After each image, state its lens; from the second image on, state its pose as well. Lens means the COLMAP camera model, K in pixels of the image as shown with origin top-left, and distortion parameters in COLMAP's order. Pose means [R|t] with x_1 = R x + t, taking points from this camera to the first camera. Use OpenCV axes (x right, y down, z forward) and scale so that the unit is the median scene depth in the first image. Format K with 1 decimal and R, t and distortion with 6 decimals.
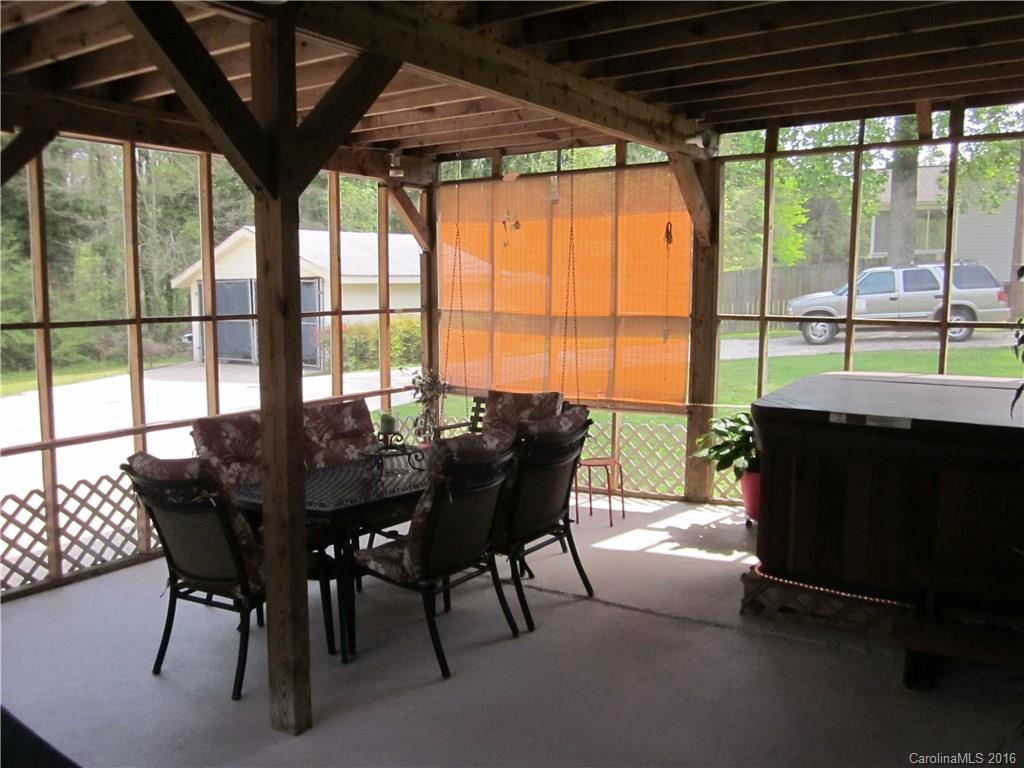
lens RADIAL K [[850.9, 0, 512.0], [0, 850.9, 384.0], [0, 0, 1]] dist [-0.009064, -0.005118]
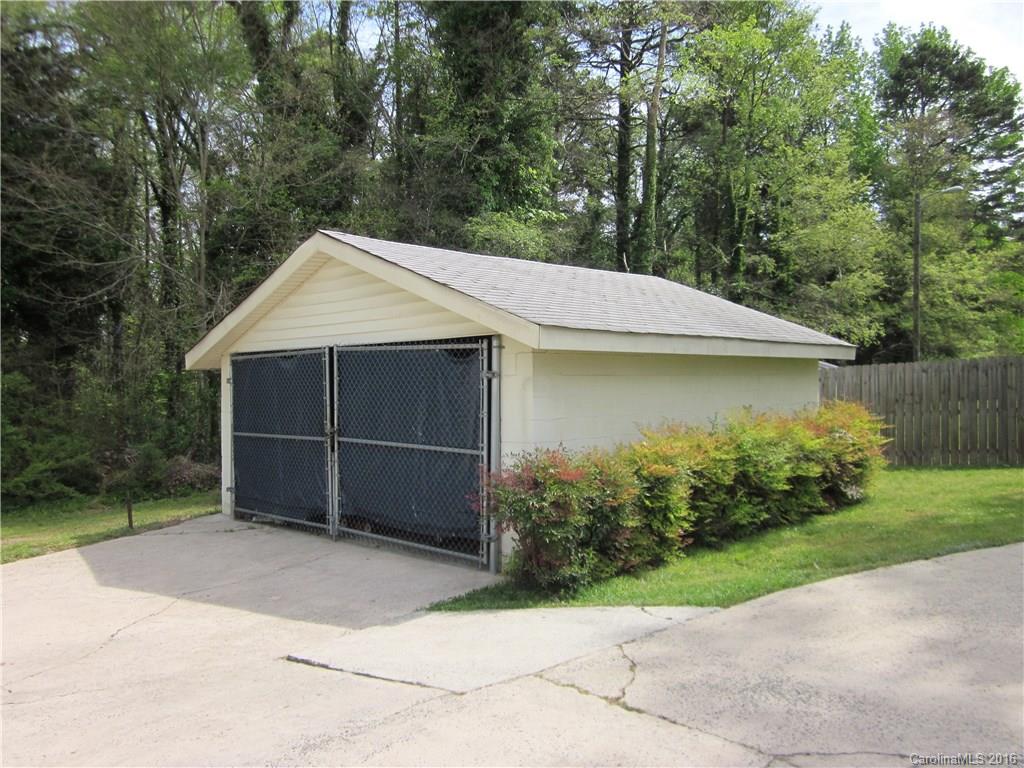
lens RADIAL K [[850.9, 0, 512.0], [0, 850.9, 384.0], [0, 0, 1]] dist [-0.009064, -0.005118]
pose [[0.992249, 0.001426, -0.124254, -0.152896], [-0.015461, 0.993581, -0.112061, -0.053462], [0.123297, 0.113114, 0.985902, 0.557231]]
